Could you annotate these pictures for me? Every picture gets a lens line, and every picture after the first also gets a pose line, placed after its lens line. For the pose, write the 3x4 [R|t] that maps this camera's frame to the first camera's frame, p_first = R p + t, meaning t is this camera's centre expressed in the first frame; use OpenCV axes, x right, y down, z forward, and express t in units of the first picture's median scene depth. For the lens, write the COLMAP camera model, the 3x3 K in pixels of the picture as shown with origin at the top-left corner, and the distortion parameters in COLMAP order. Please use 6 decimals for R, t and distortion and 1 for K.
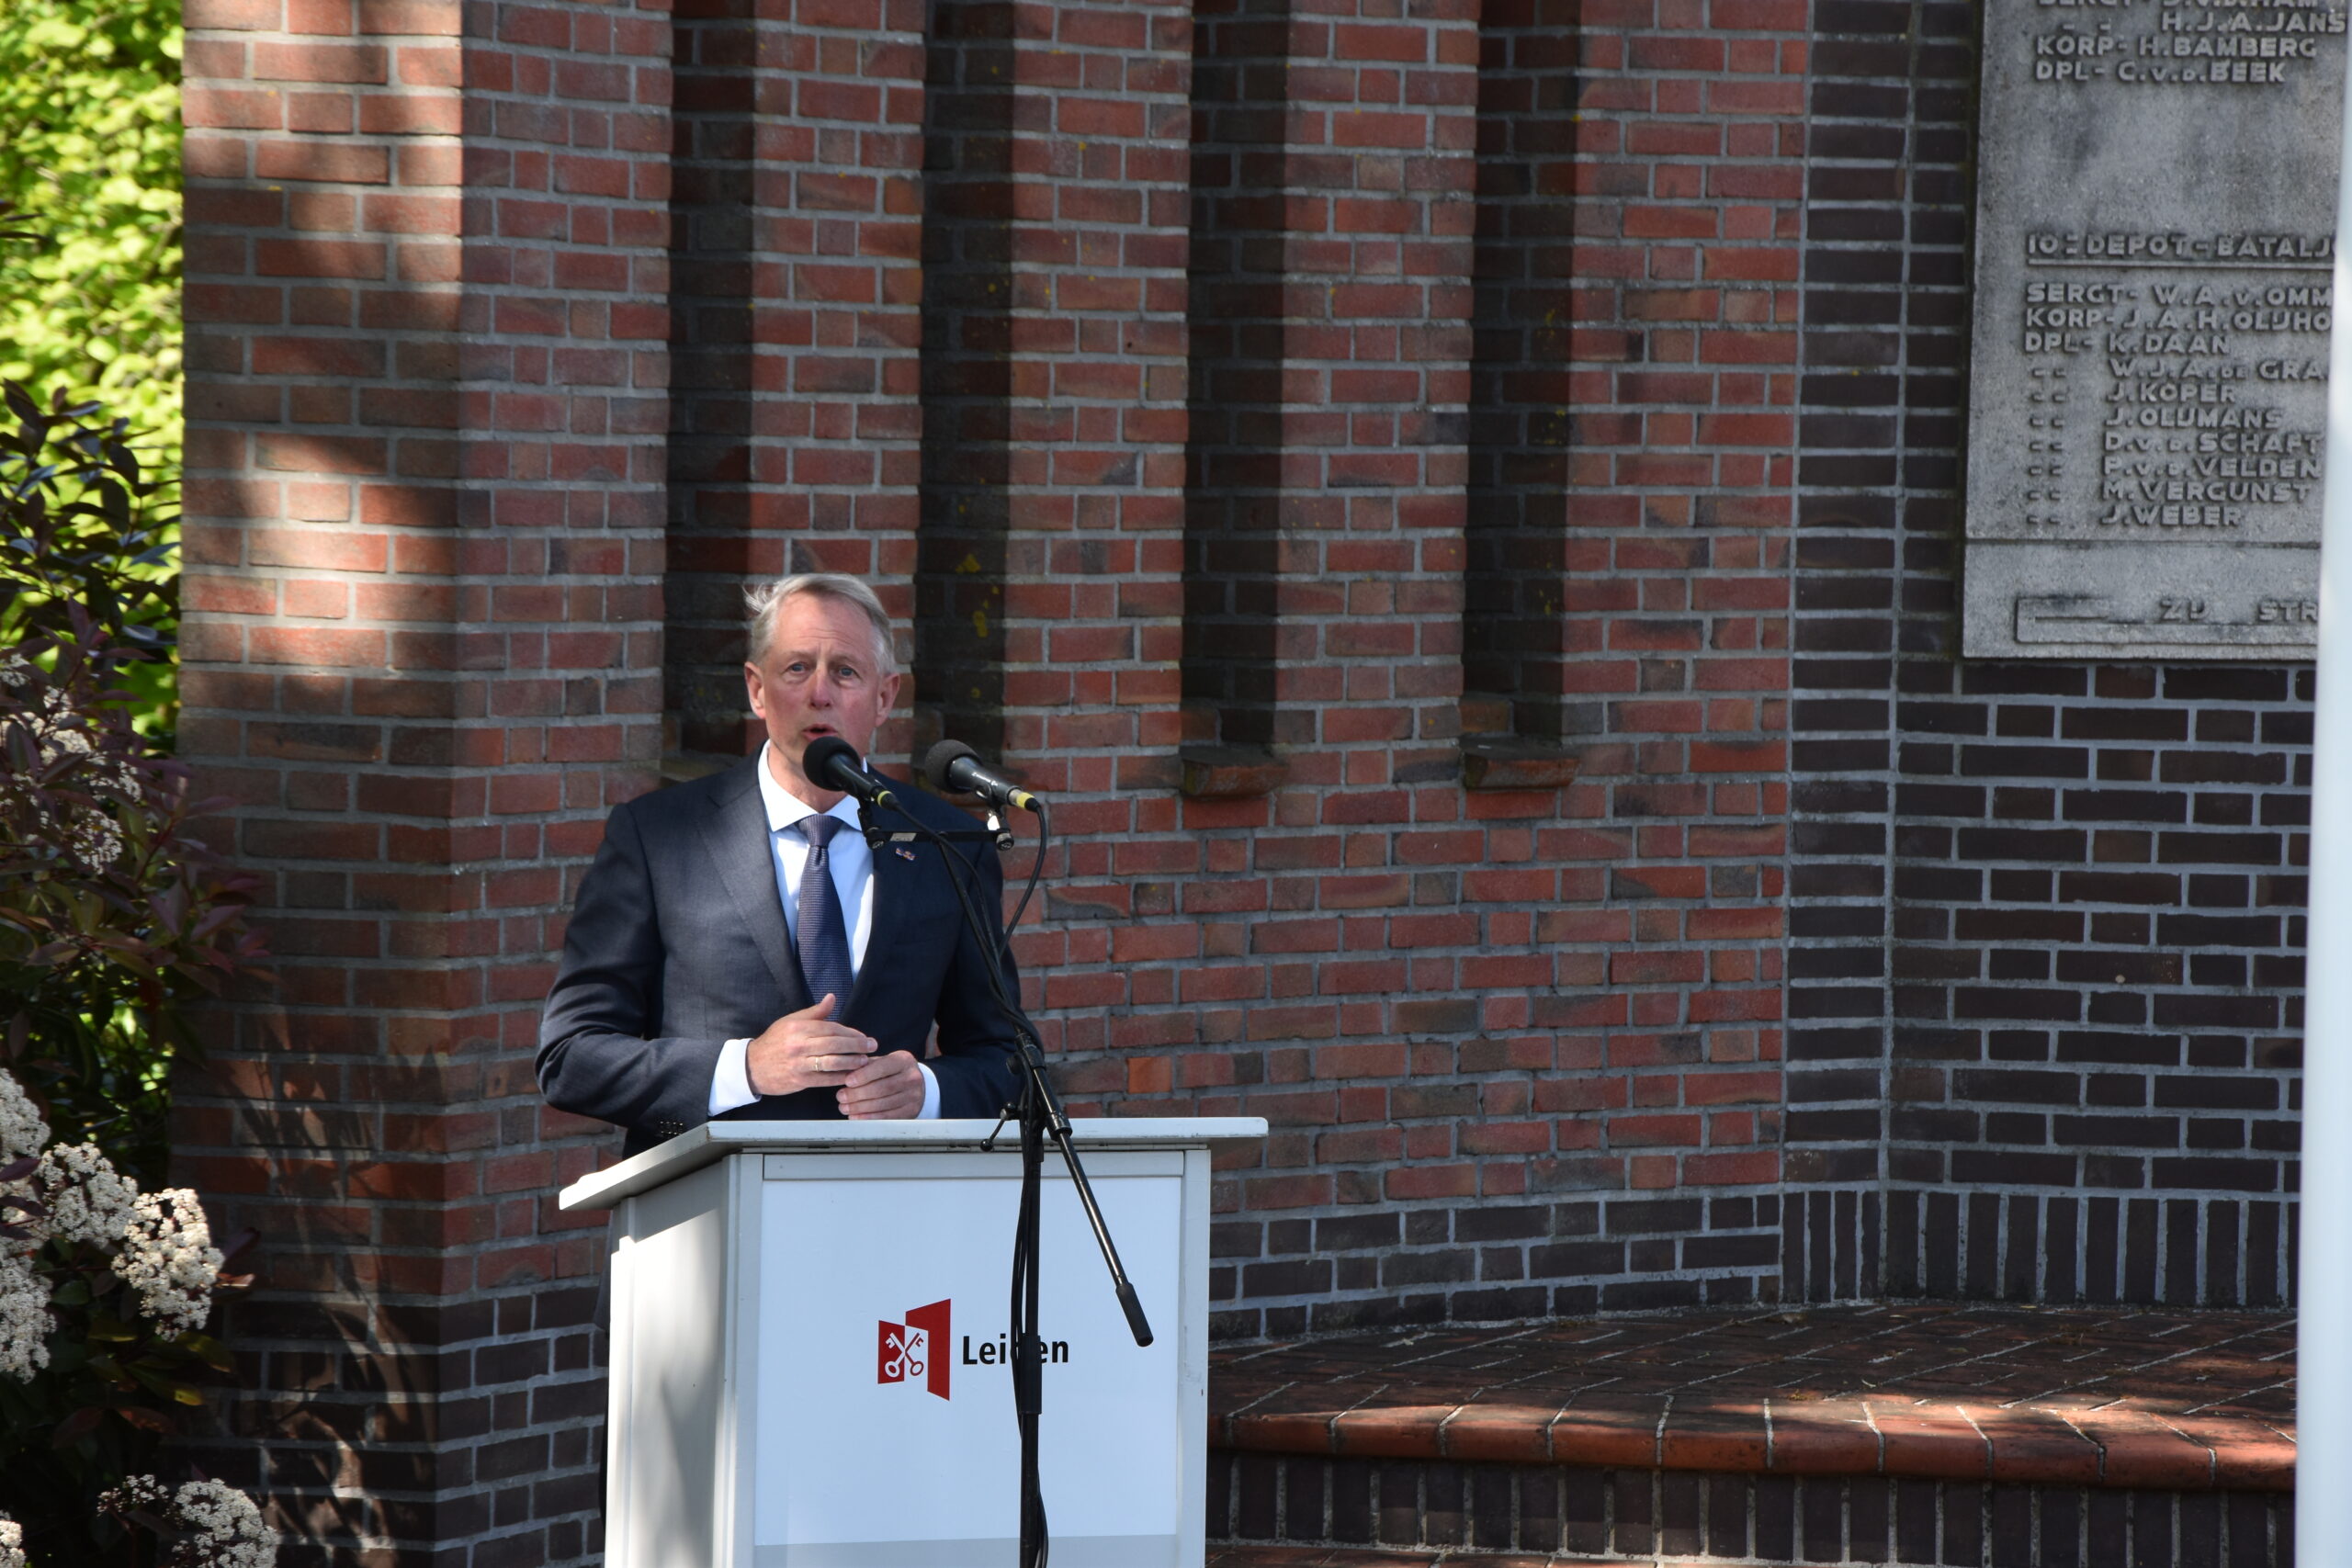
lens RADIAL K [[10609.4, 0, 1176.0], [0, 10609.4, 784.0], [0, 0, 1]] dist [1.598093, 8.996668]
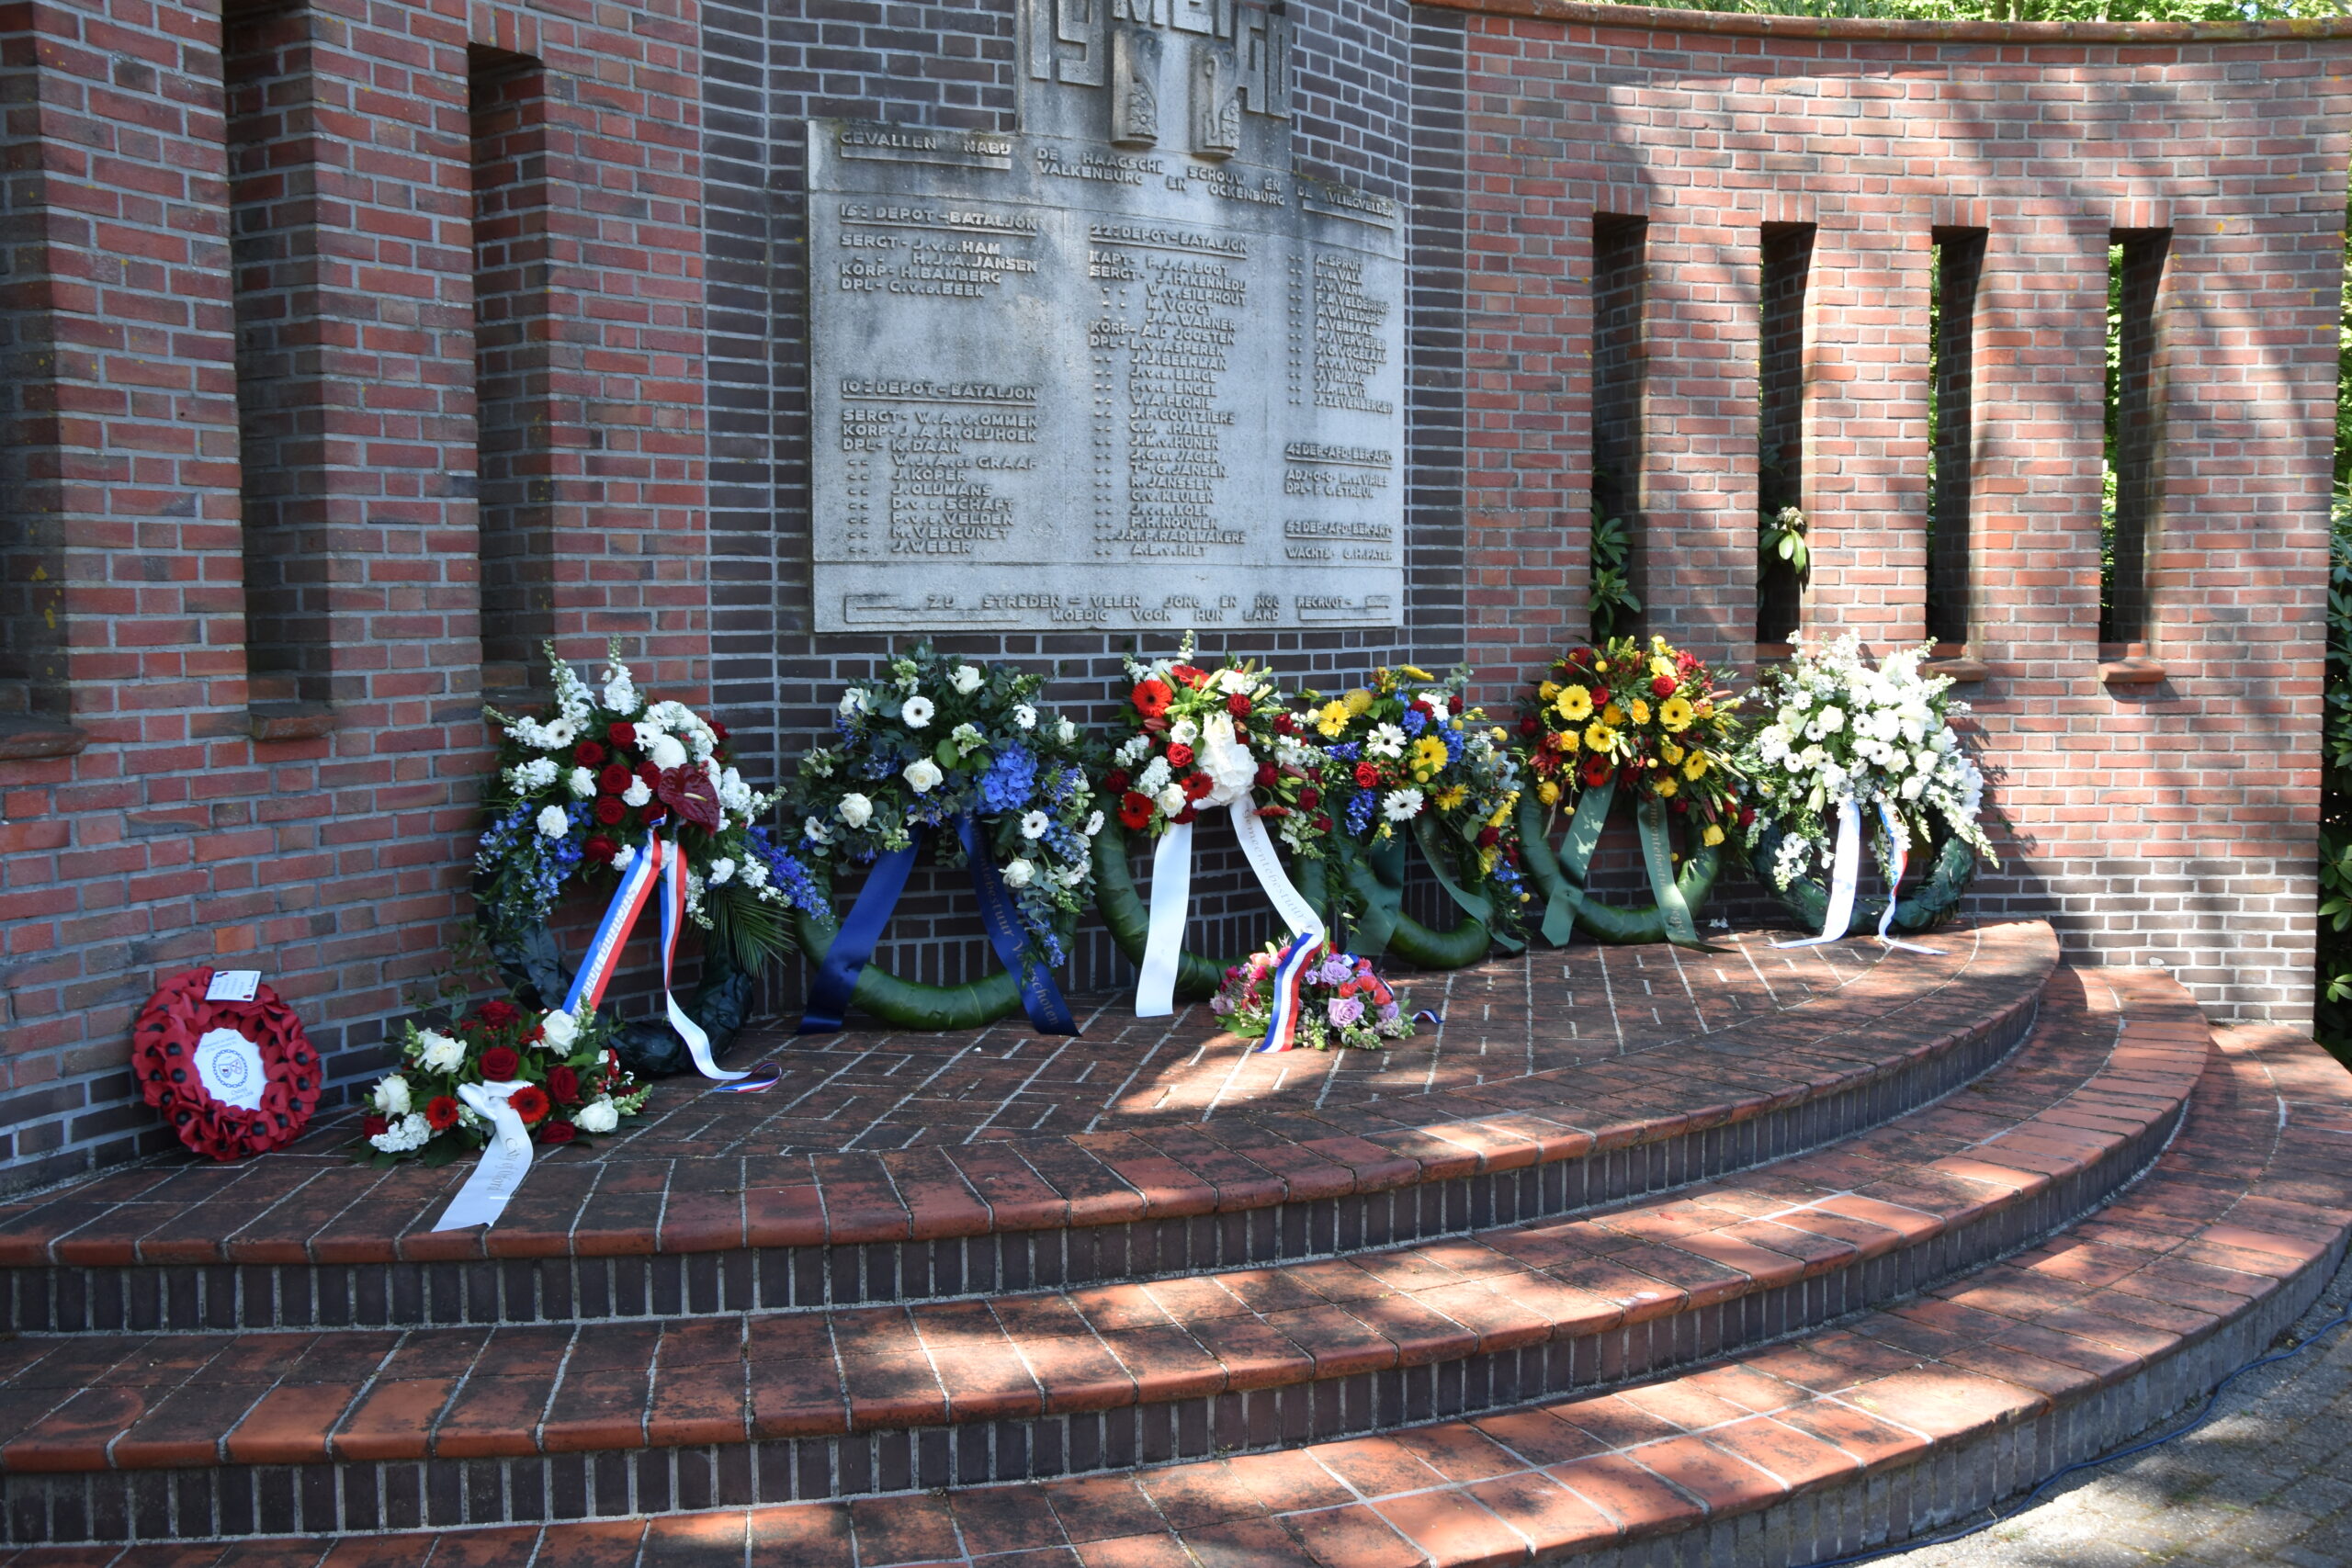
lens RADIAL K [[2247.2, 0, 1176.0], [0, 2247.2, 784.0], [0, 0, 1]] dist [-0.089165, 0.227994]
pose [[0.978640, -0.039891, 0.201674, 0.057115], [0.030753, 0.998362, 0.048244, -0.003319], [-0.203268, -0.041011, 0.978264, 0.644467]]
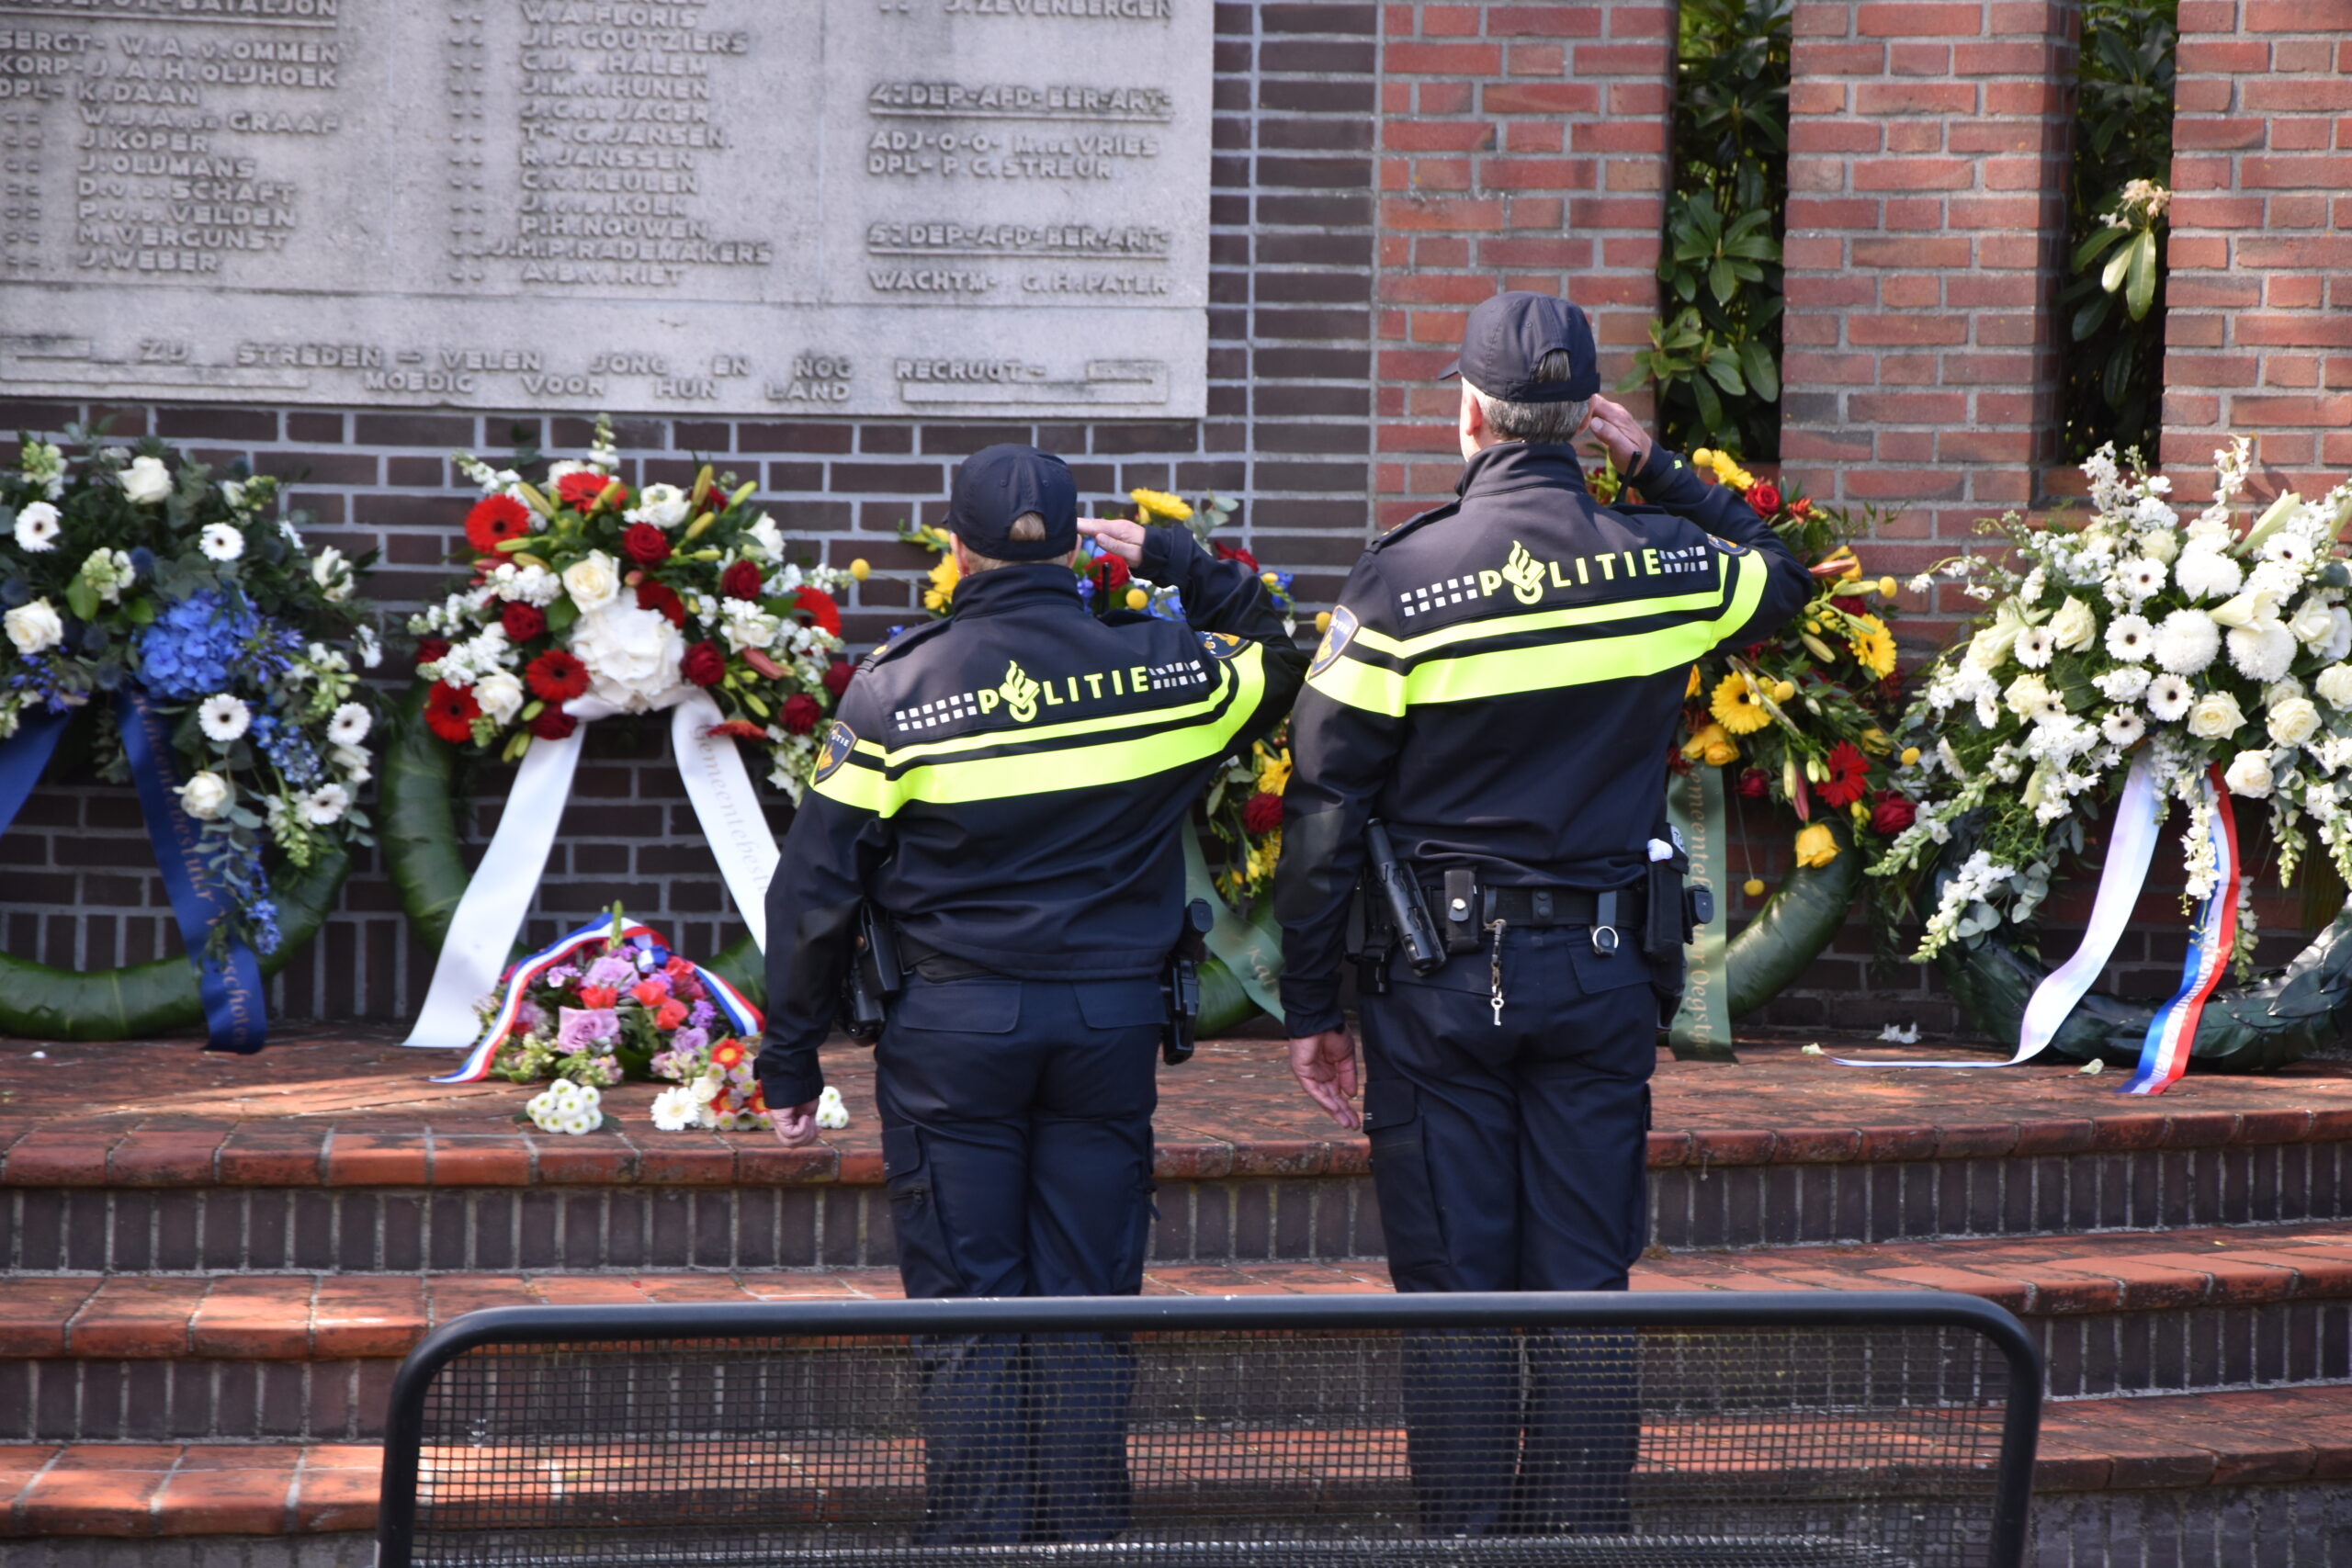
lens RADIAL K [[10609.4, 0, 1176.0], [0, 10609.4, 784.0], [0, 0, 1]] dist [1.598093, 8.996668]
pose [[0.965976, 0.009766, -0.258449, 0.459876], [-0.005368, 0.999829, 0.017716, 0.006624], [0.258577, -0.015726, 0.965863, 0.016551]]
